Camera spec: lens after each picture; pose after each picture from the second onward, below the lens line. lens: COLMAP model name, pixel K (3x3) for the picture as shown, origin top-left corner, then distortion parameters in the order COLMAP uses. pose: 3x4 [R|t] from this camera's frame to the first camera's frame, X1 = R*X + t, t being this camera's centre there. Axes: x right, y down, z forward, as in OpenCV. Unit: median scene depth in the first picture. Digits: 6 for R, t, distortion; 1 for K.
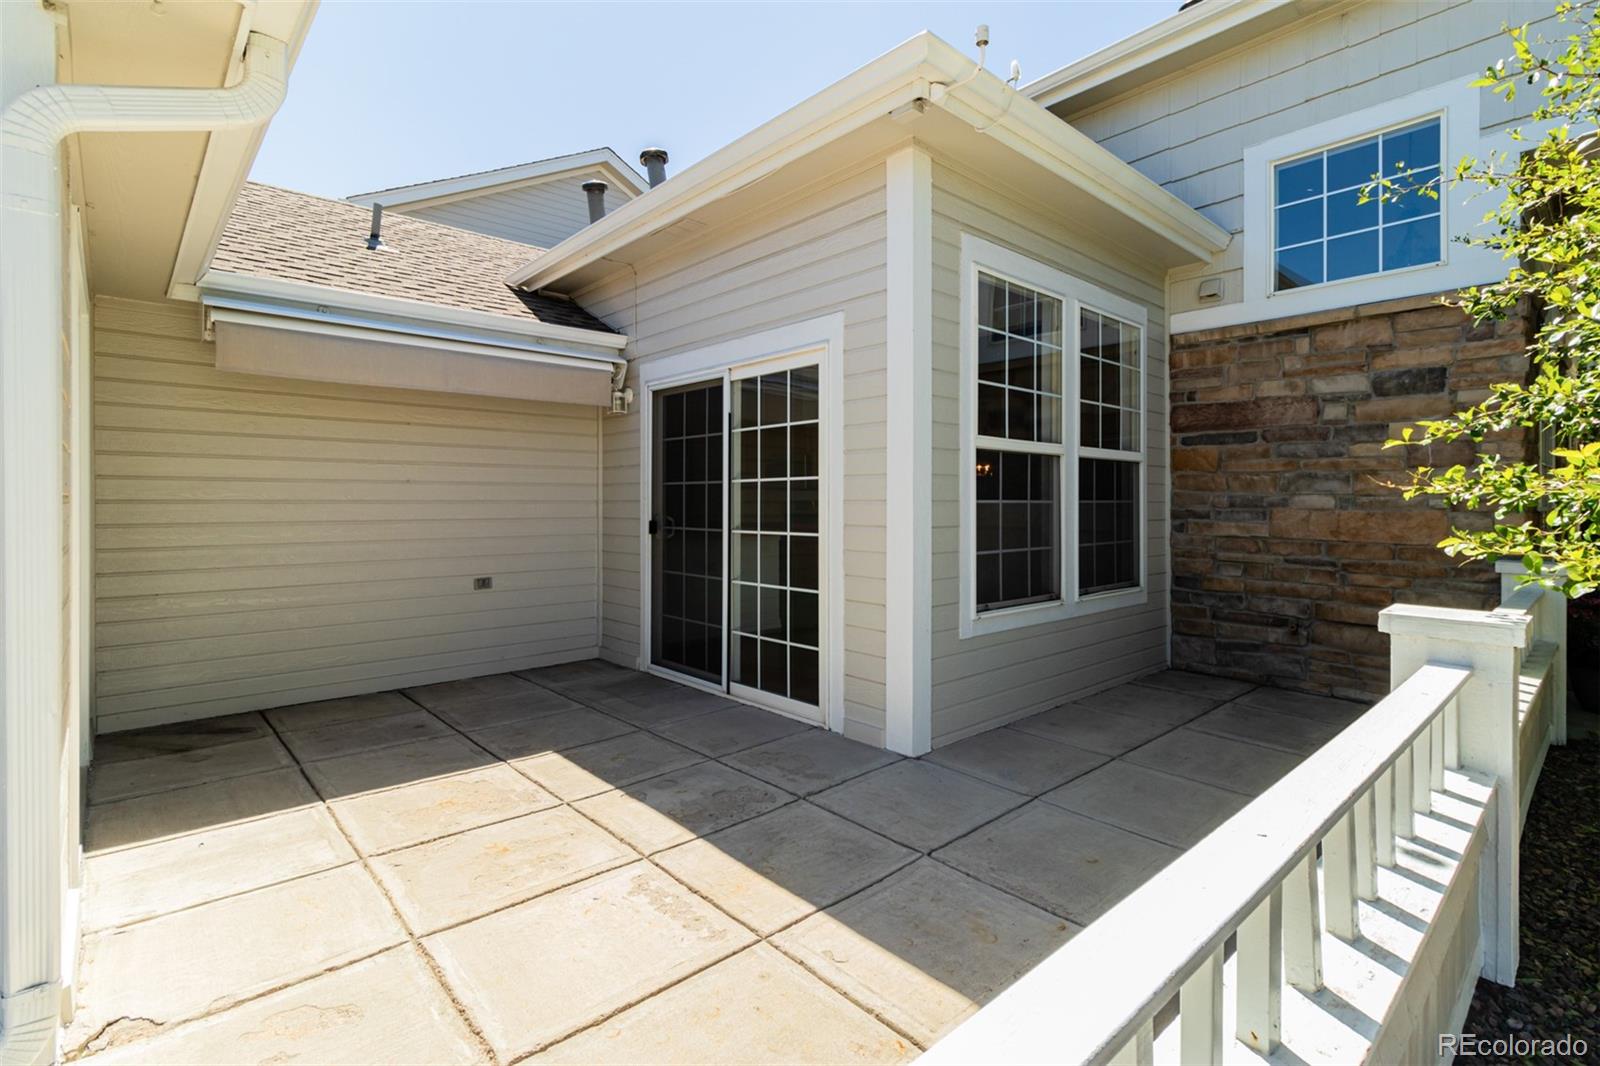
lens RADIAL K [[750.7, 0, 794.0], [0, 750.7, 489.0], [0, 0, 1]] dist [0.002269, 0.000451]
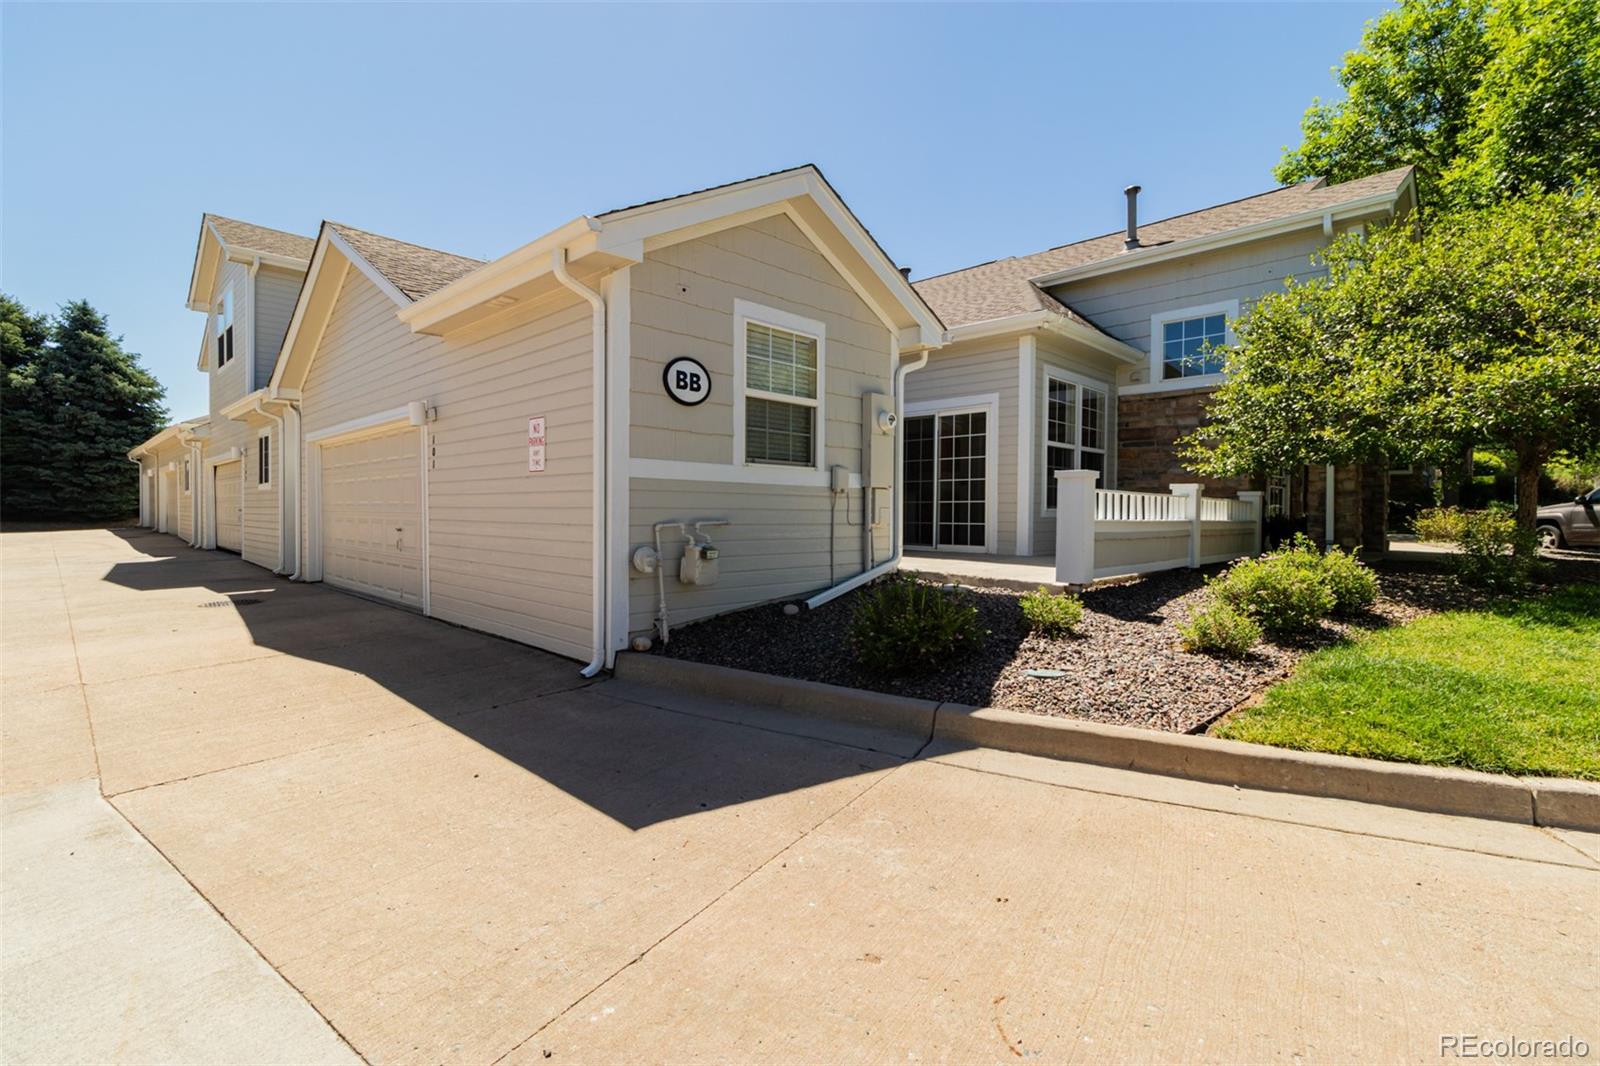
lens RADIAL K [[744.2, 0, 810.5], [0, 744.2, 514.3], [0, 0, 1]] dist [0.001658, 0.000365]
pose [[0.996585, 0.003879, 0.082484, -0.643852], [-0.005657, 0.999757, 0.021327, 0.109527], [-0.082381, -0.021721, 0.996364, -1.235545]]
